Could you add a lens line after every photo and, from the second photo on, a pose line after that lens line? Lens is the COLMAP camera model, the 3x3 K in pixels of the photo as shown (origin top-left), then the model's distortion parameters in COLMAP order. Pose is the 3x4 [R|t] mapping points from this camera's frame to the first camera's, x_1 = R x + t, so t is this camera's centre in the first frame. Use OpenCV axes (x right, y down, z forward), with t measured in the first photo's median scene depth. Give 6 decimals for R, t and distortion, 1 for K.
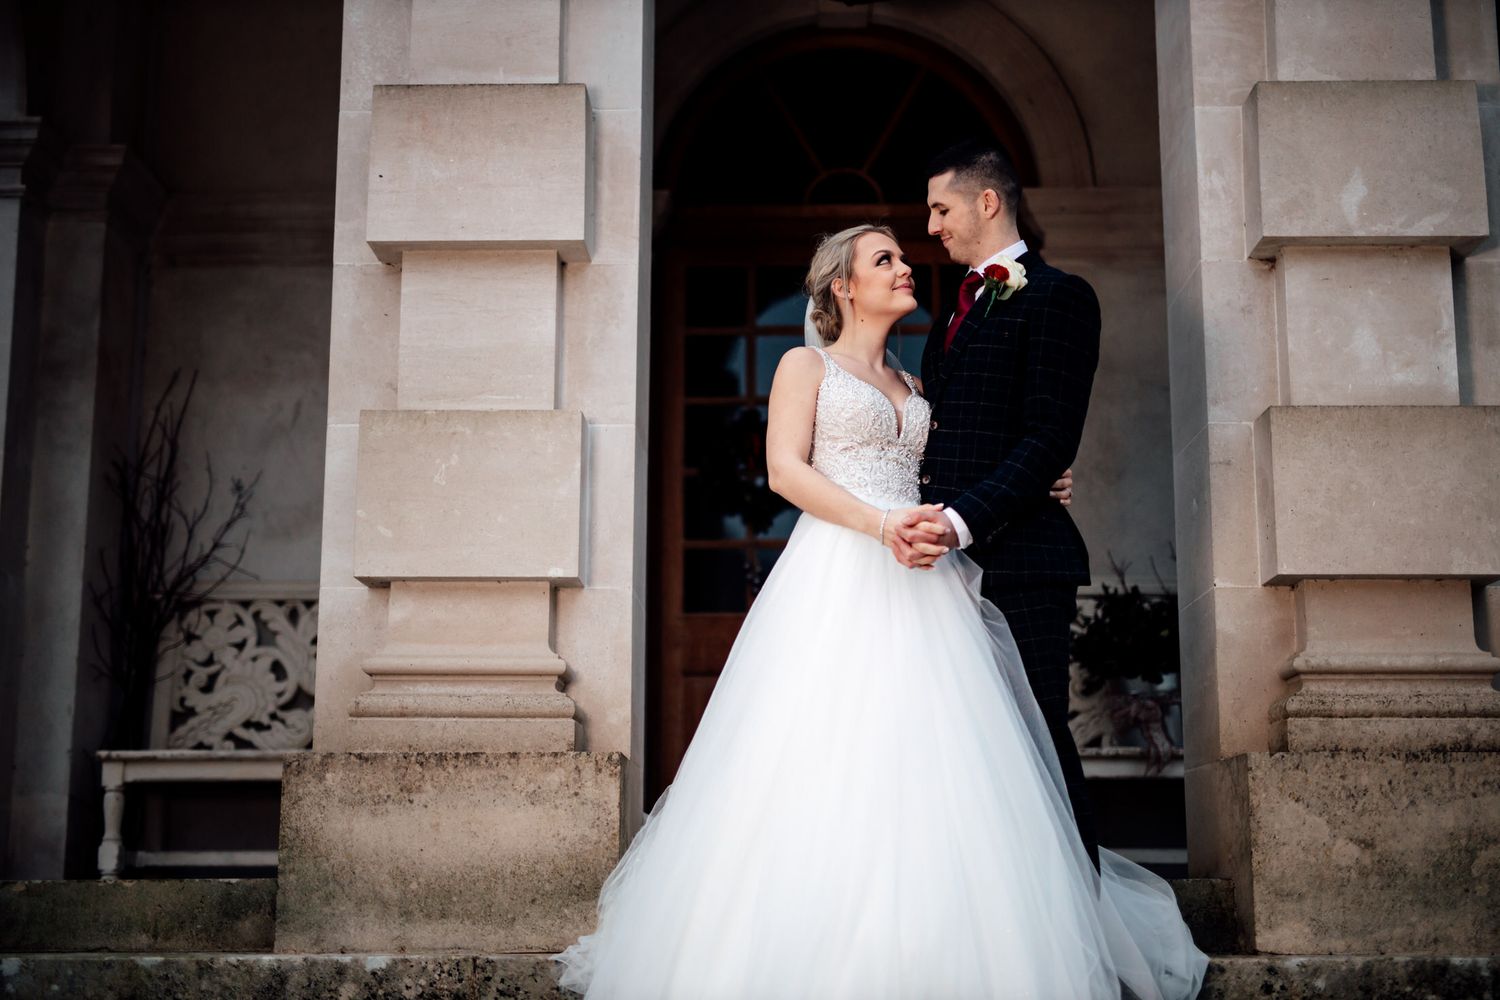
lens RADIAL K [[1921.7, 0, 771.8], [0, 1921.7, 498.5], [0, 0, 1]] dist [0.000694, 0.012516]
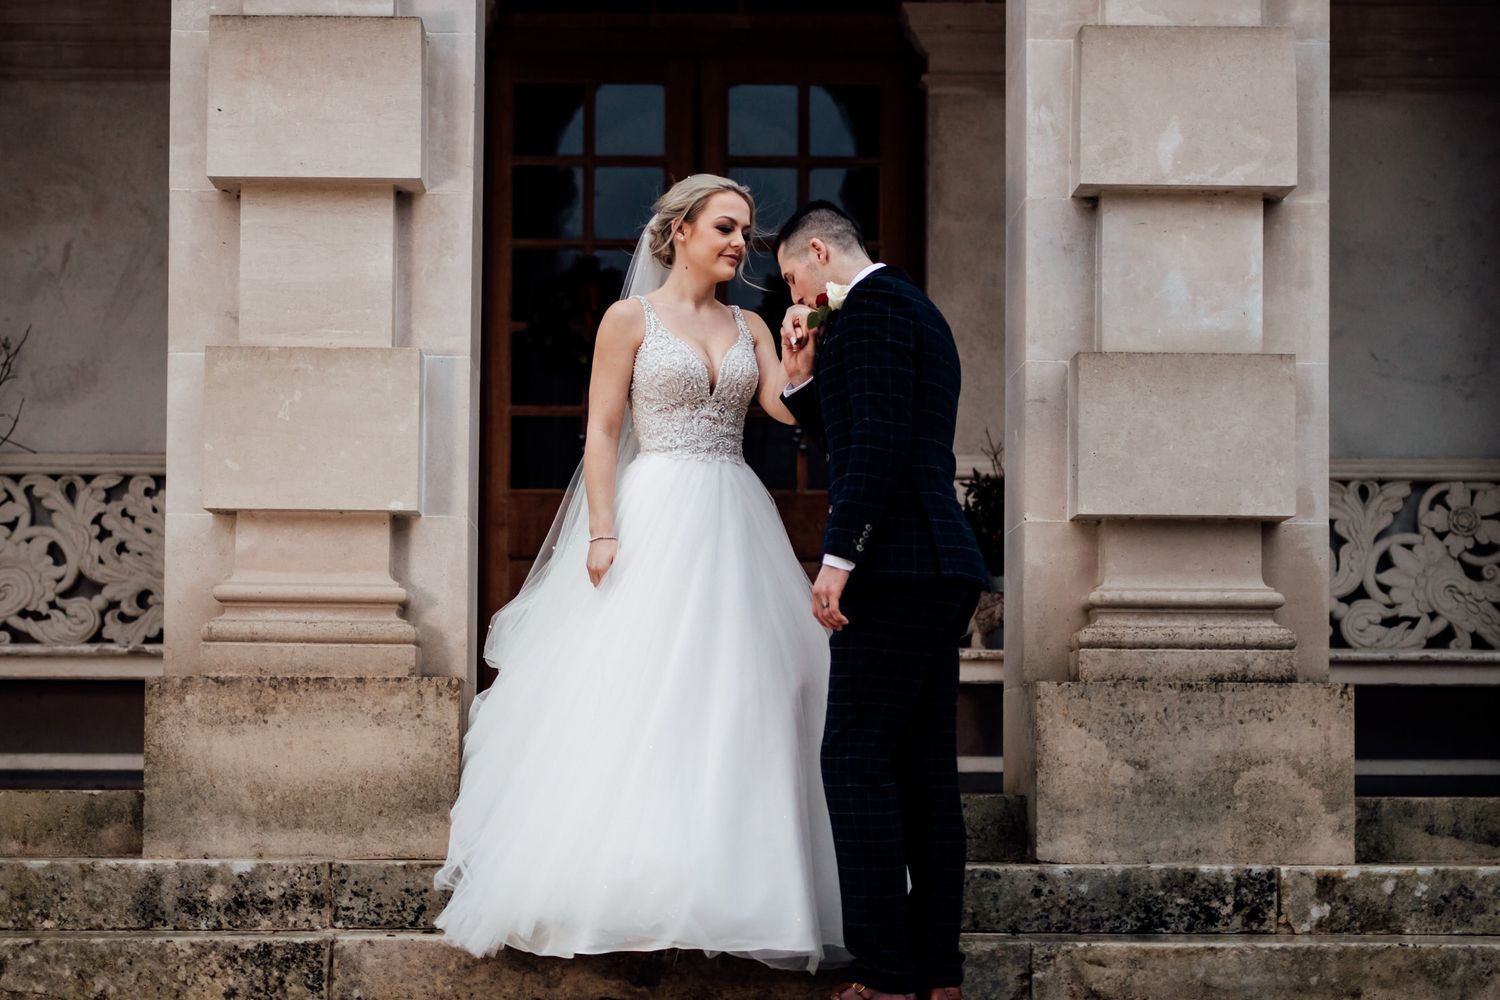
lens RADIAL K [[3497.5, 0, 750.0], [0, 3497.5, 500.0], [0, 0, 1]] dist [-0.035014, 0.051939]
pose [[0.999500, 0.007342, 0.030739, 0.022220], [-0.011036, 0.992494, 0.121796, -0.199154], [-0.029614, -0.122074, 0.992079, -0.900274]]
